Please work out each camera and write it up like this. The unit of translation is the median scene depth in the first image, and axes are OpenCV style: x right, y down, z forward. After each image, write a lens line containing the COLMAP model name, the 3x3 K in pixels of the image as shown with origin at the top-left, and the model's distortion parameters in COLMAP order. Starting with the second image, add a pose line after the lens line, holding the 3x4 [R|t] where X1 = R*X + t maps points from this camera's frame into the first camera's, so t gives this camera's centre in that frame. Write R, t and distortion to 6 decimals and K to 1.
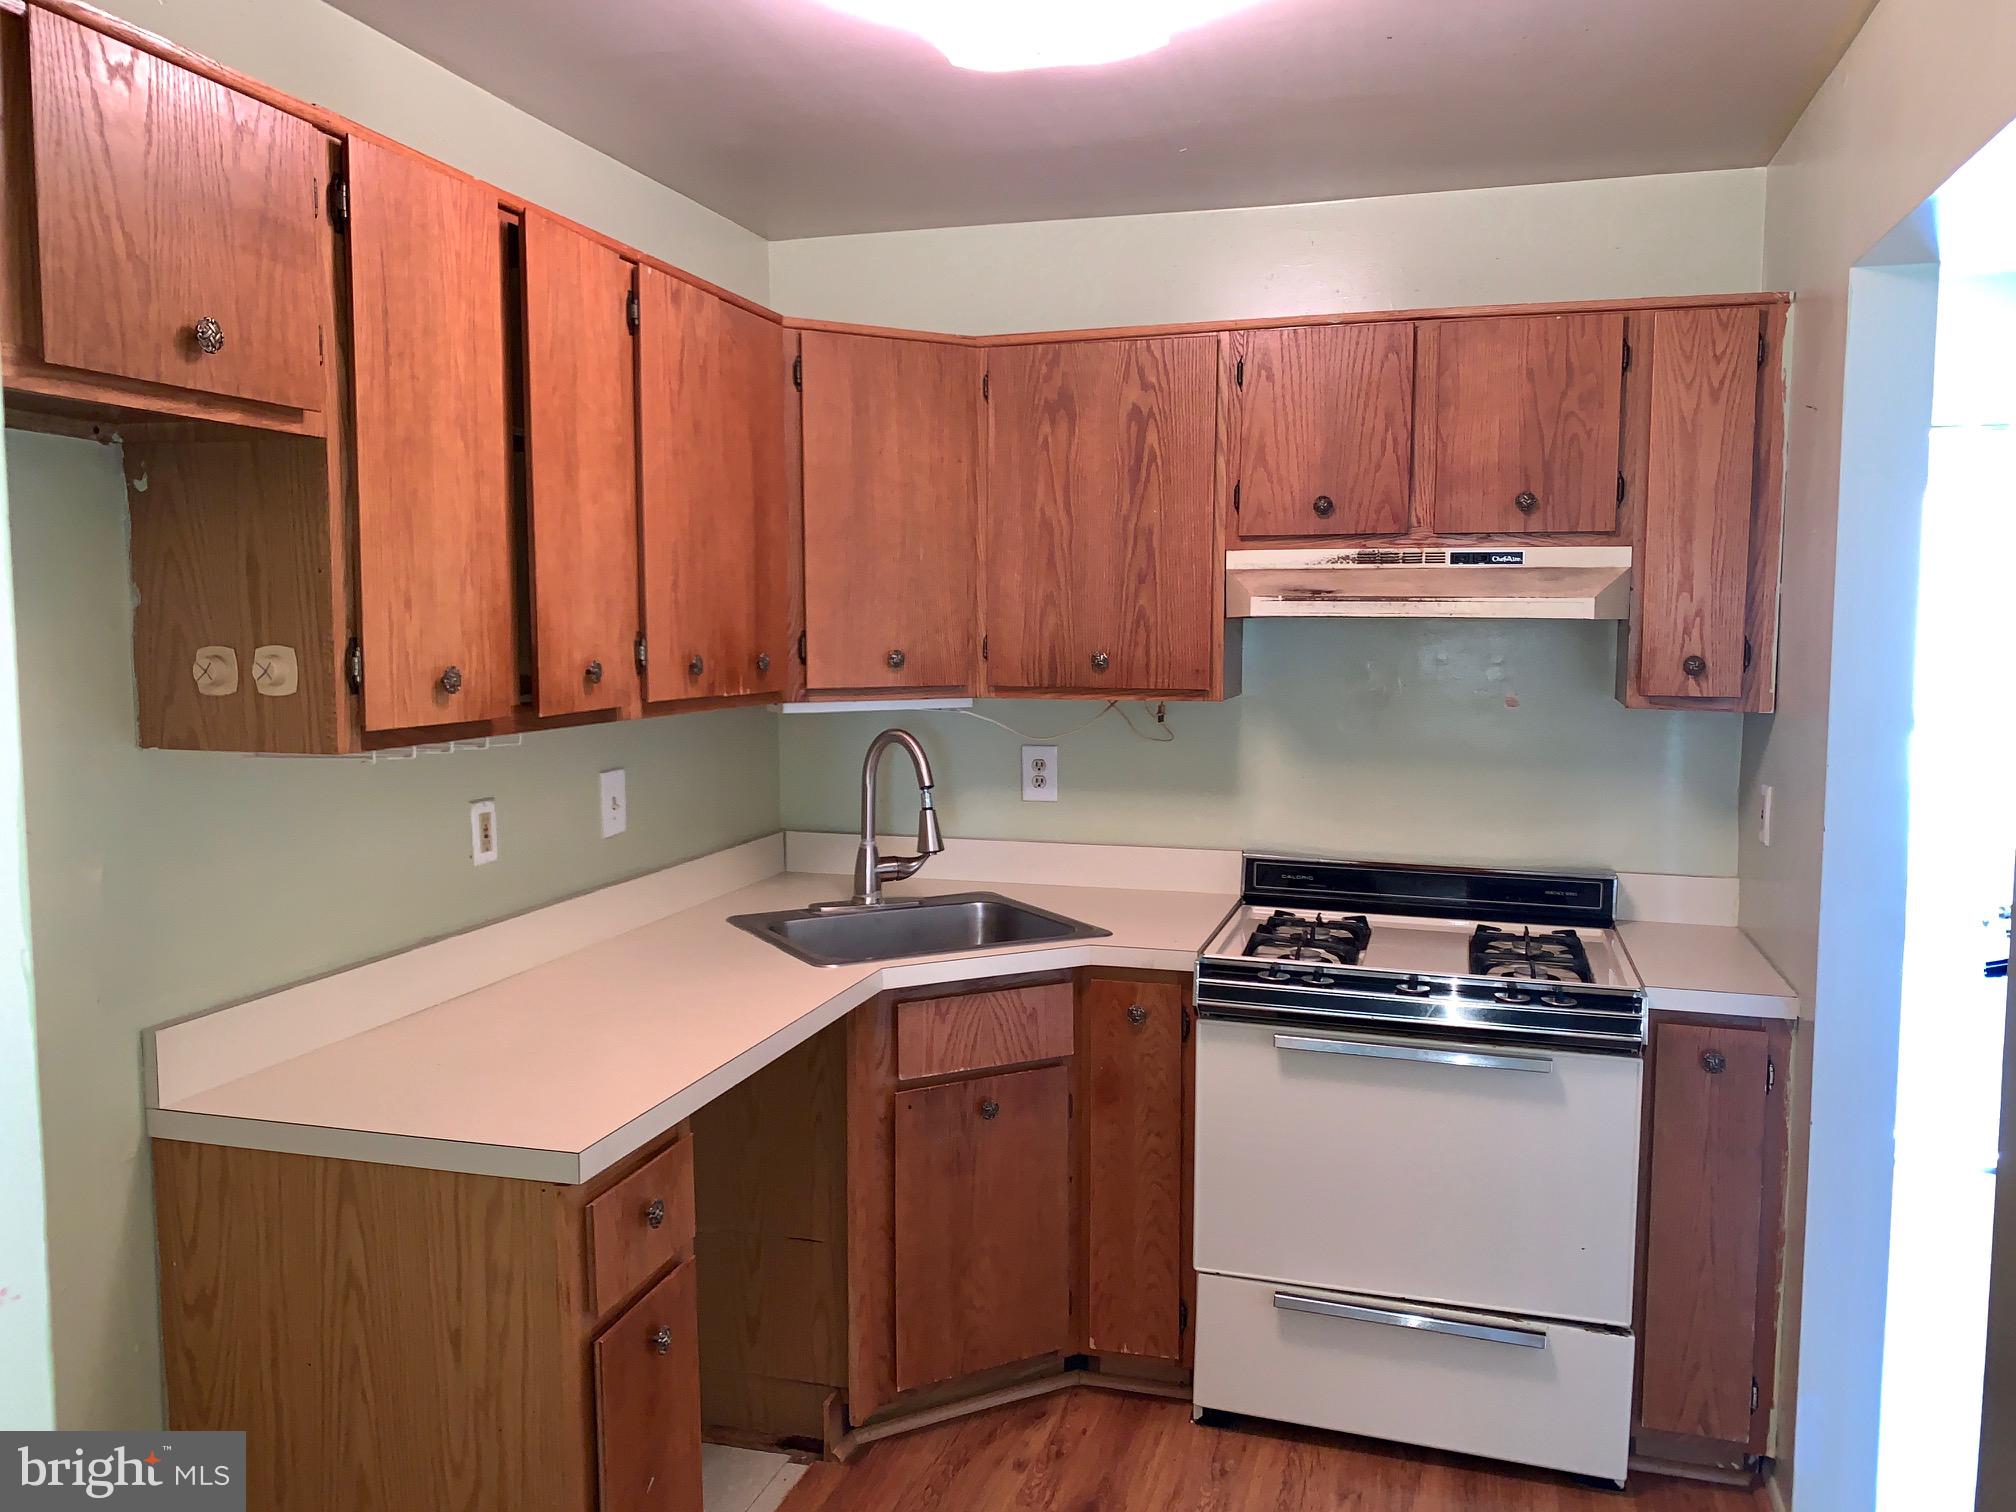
lens RADIAL K [[1536.4, 0, 1007.2], [0, 1536.4, 756.3], [0, 0, 1]] dist [0.028309, -0.063095]
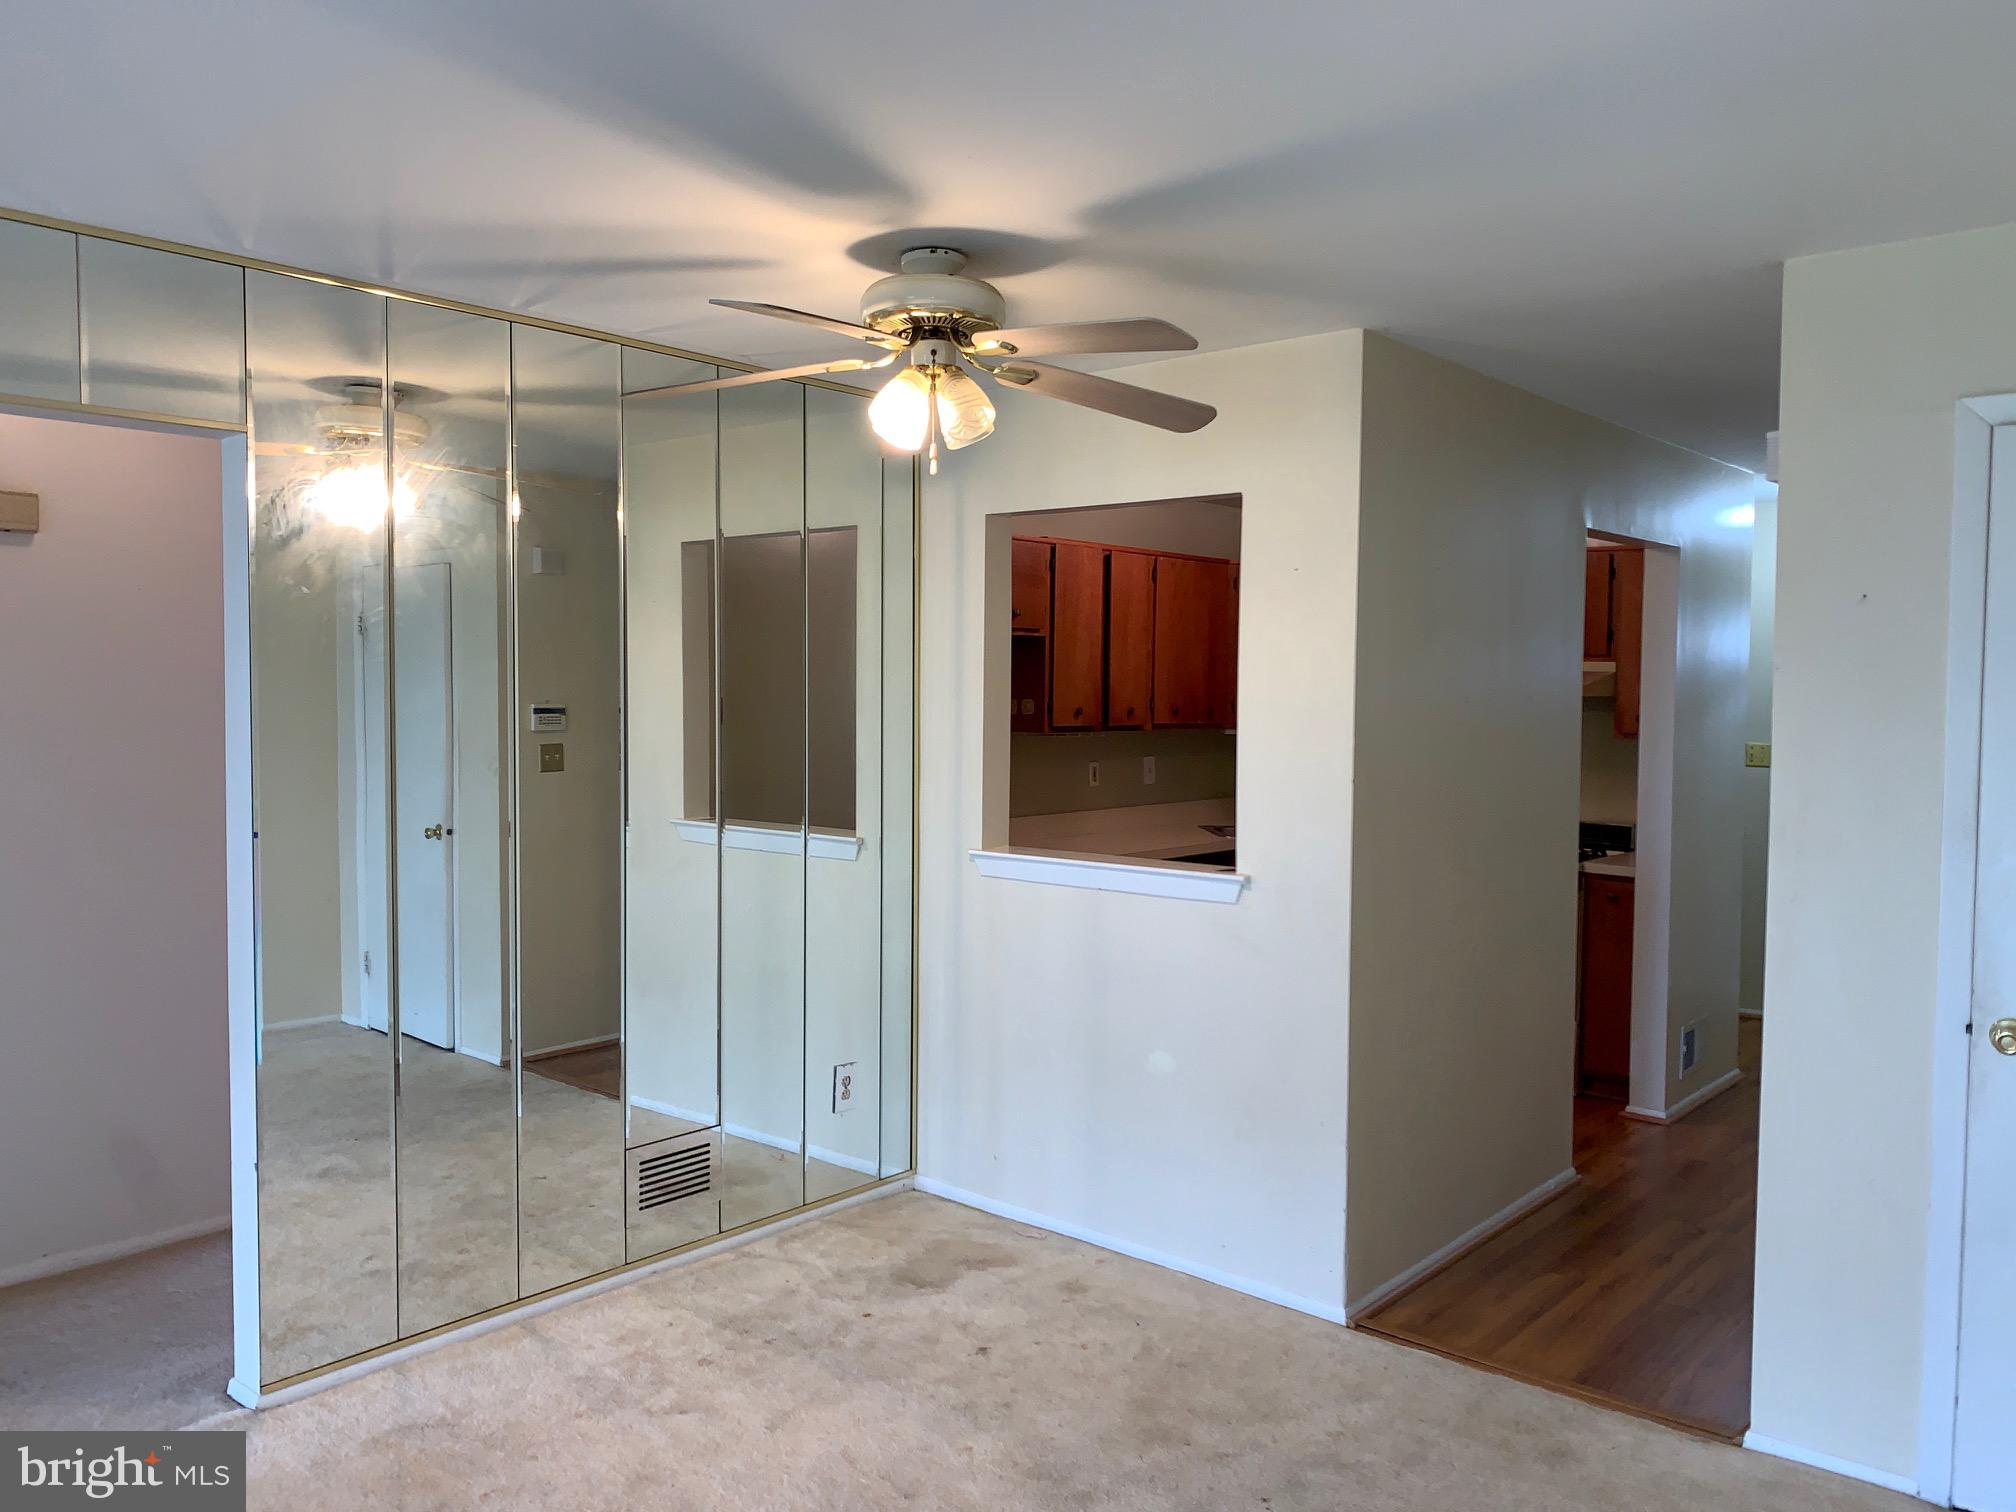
lens RADIAL K [[1536.4, 0, 995.8], [0, 1536.4, 734.5], [0, 0, 1]] dist [0.028309, -0.063095]
pose [[0.906820, 0.022089, -0.420939, 0.690988], [-0.046130, 0.997828, -0.047015, 0.131000], [0.418987, 0.062052, 0.905870, -1.634181]]
